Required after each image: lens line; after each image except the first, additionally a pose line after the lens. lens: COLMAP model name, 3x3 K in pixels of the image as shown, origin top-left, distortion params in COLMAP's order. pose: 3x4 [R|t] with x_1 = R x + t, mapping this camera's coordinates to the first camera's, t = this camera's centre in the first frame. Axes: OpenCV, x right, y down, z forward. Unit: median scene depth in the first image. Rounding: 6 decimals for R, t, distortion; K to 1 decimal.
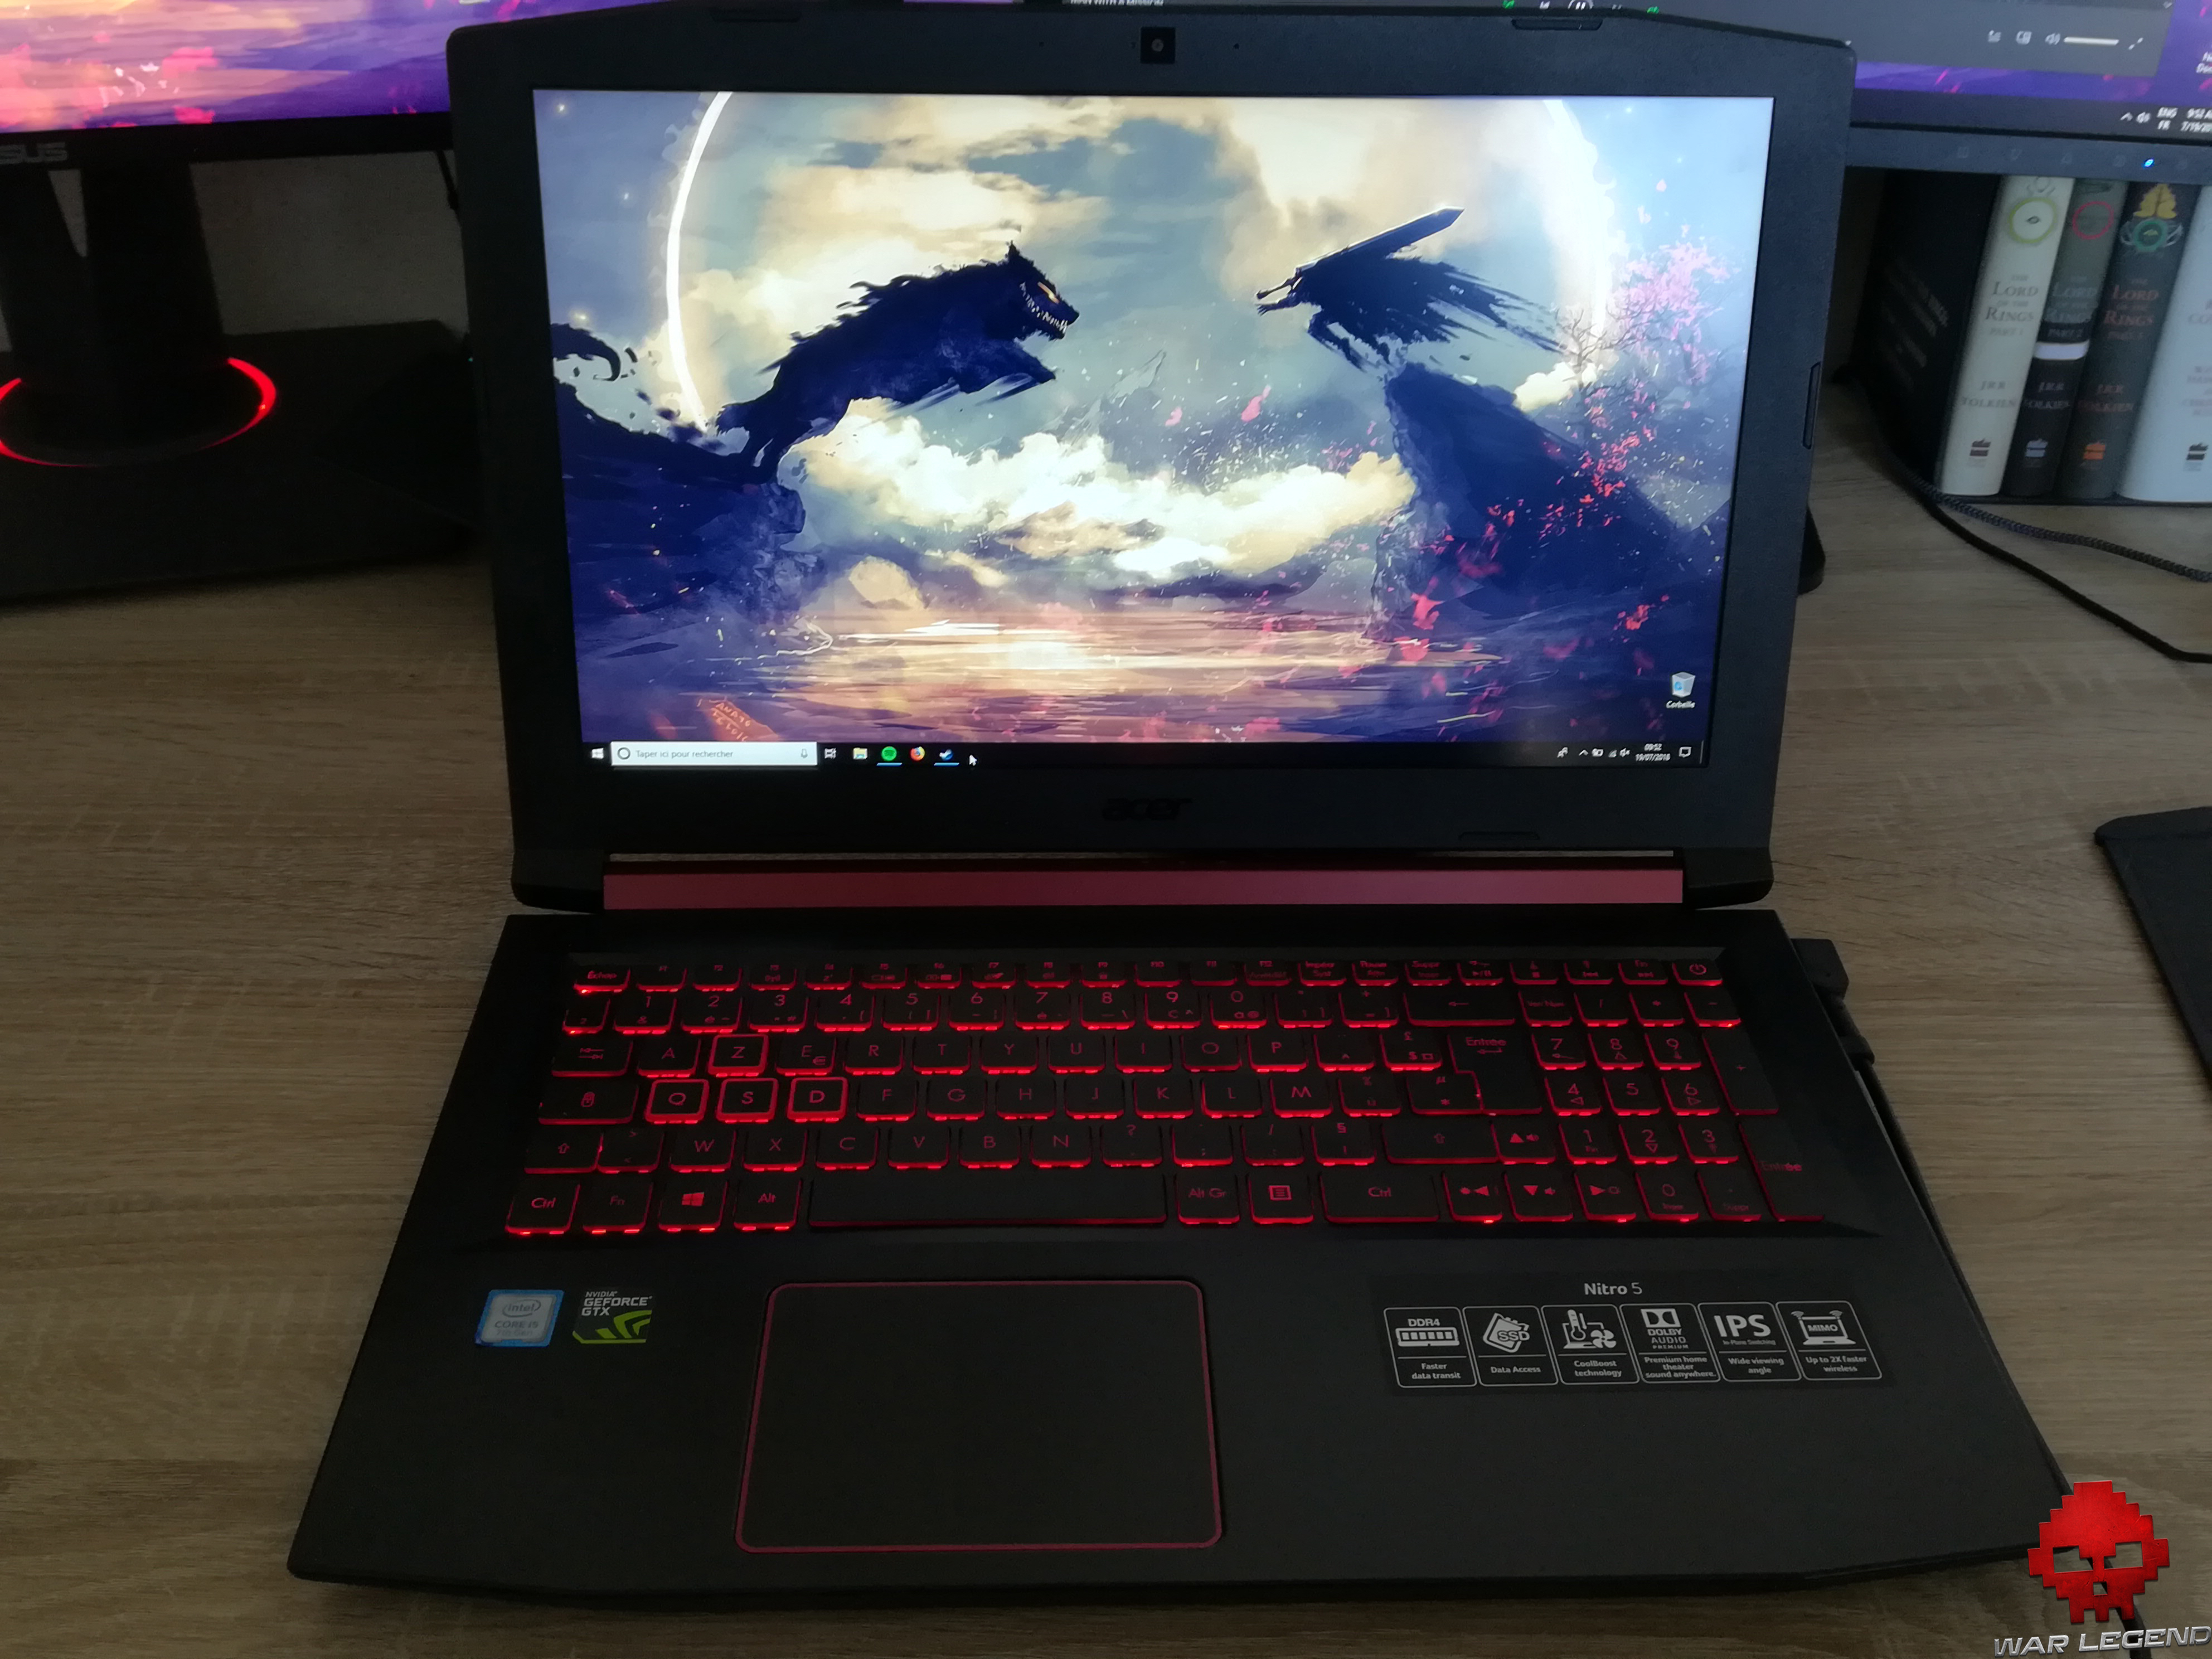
lens RADIAL K [[2087.7, 0, 1095.9], [0, 2087.7, 829.9], [0, 0, 1]] dist [0.044607, 0.000000]
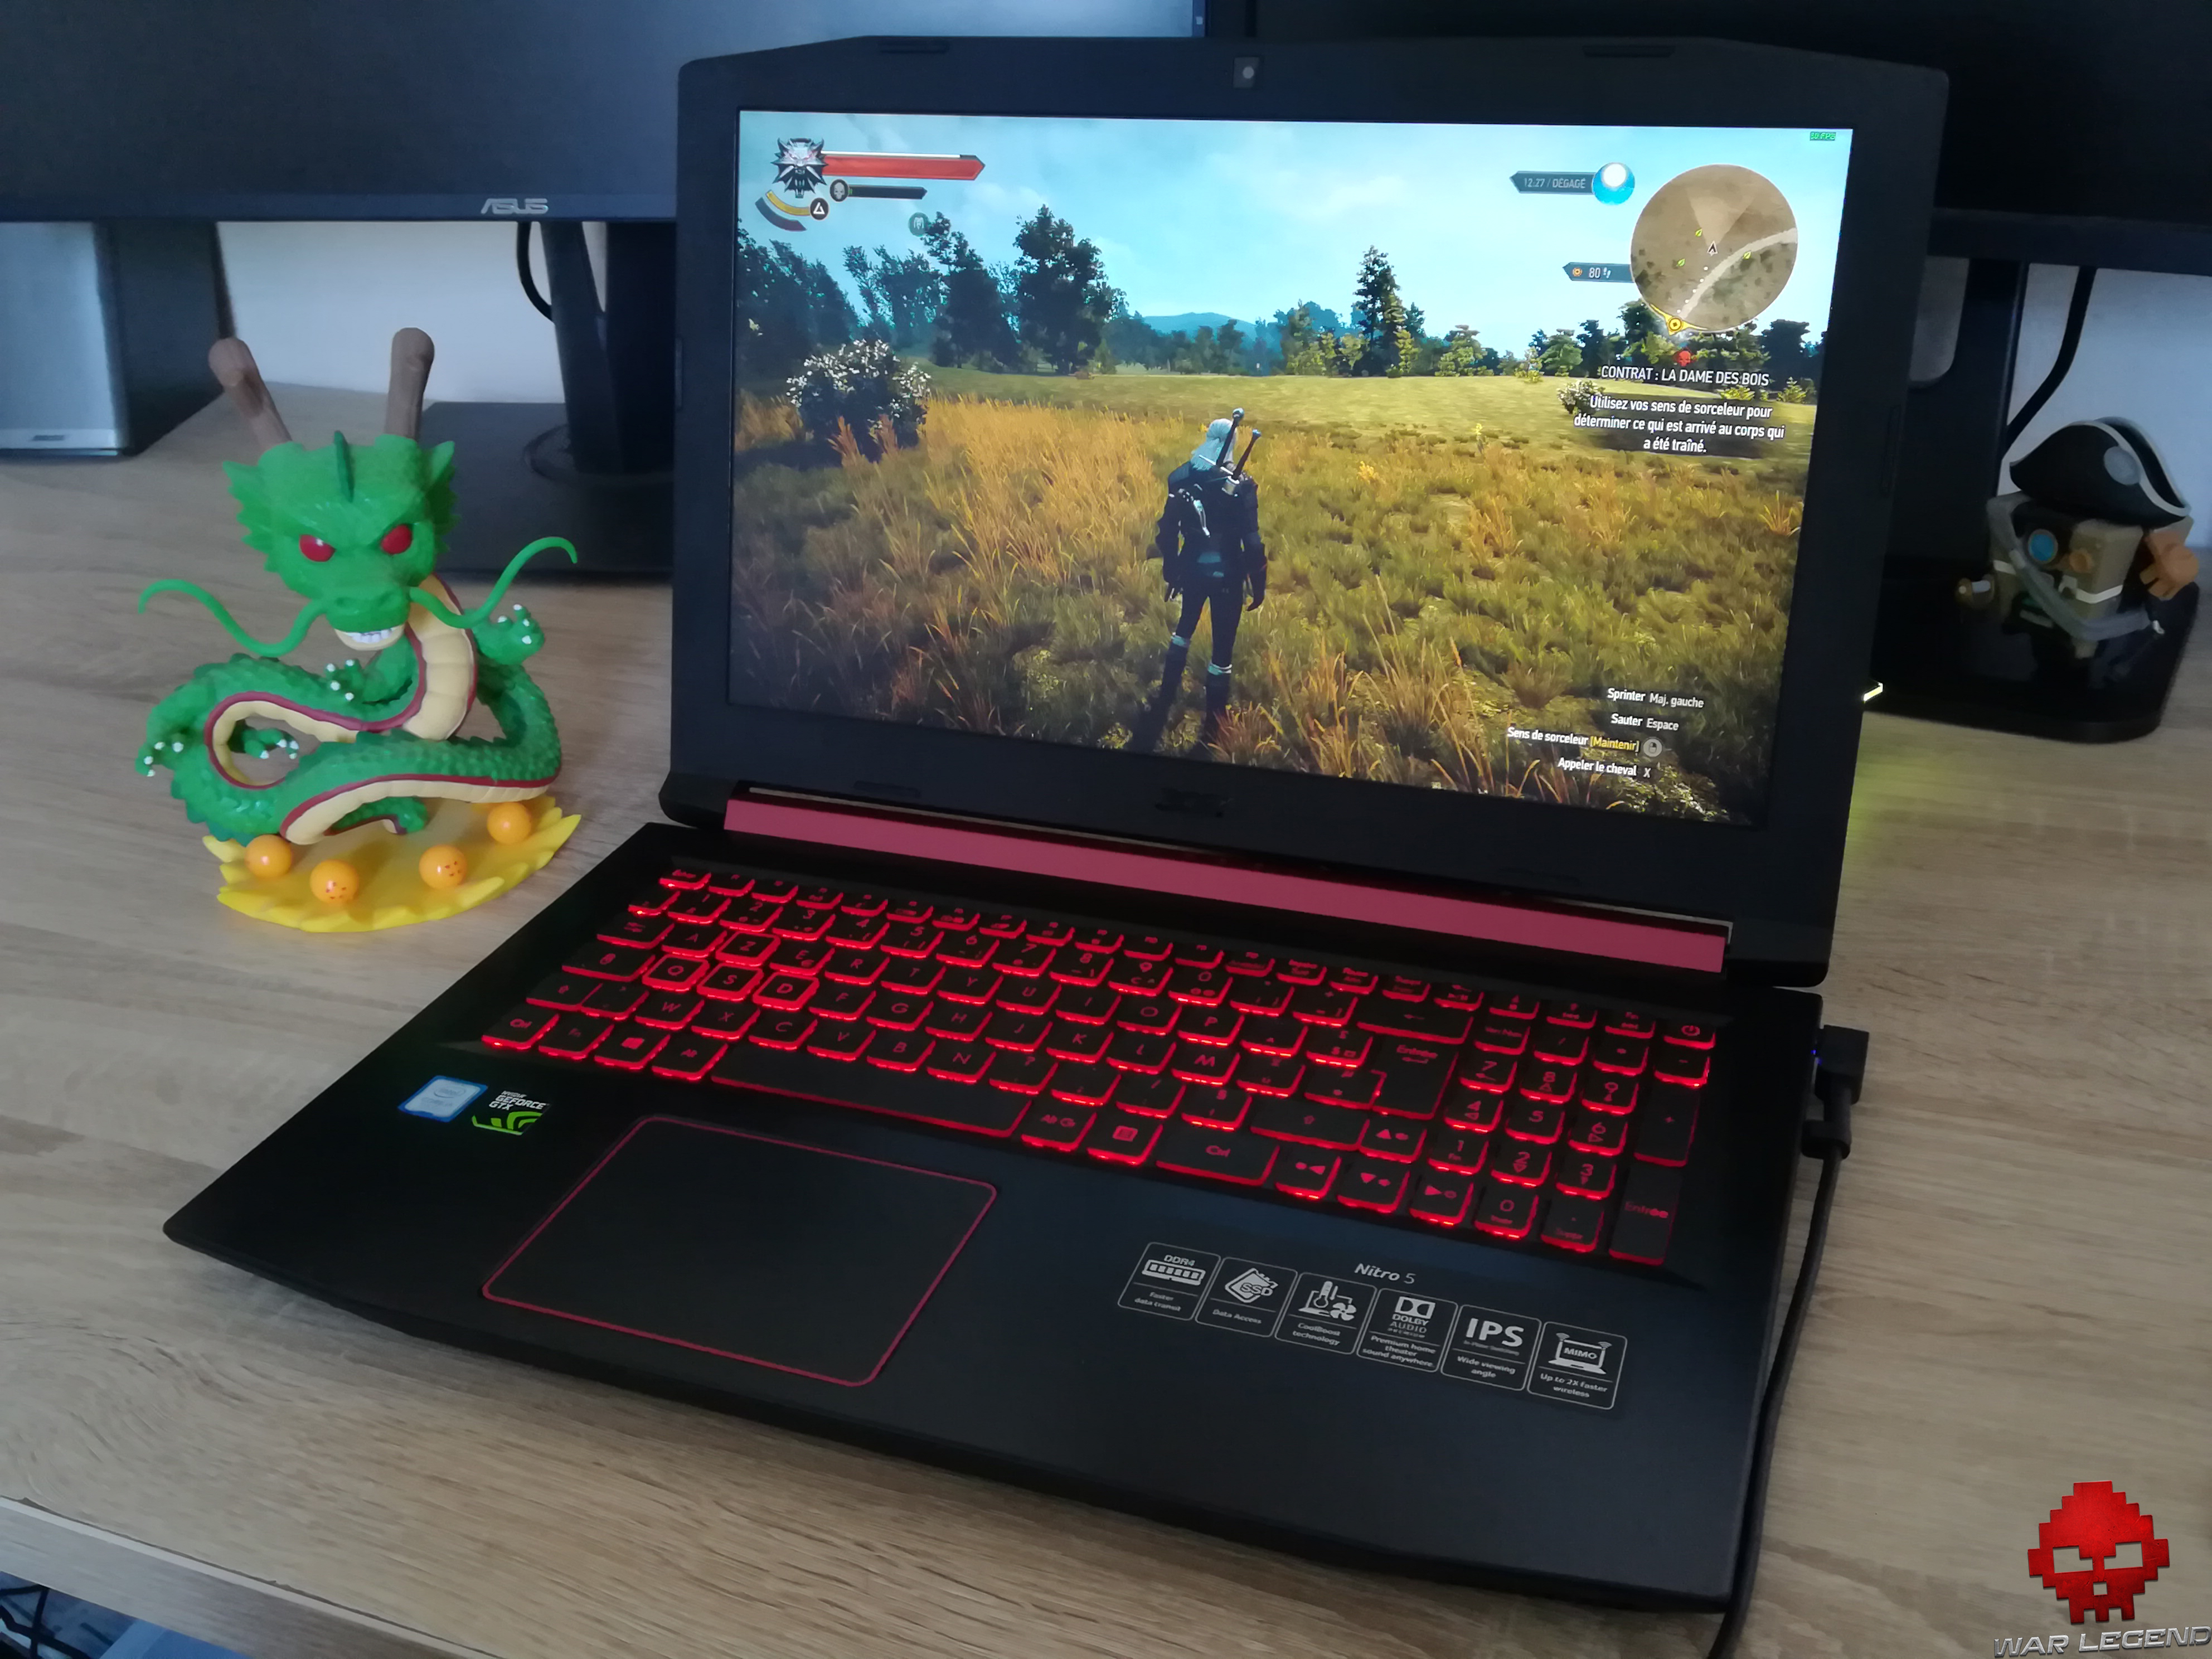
lens RADIAL K [[2087.7, 0, 1118.0], [0, 2087.7, 825.9], [0, 0, 1]] dist [0.044607, 0.000000]
pose [[0.926175, 0.128251, -0.354615, 0.364949], [-0.166182, 0.982964, -0.078527, 0.091318], [0.338503, 0.131660, 0.931709, 0.026417]]
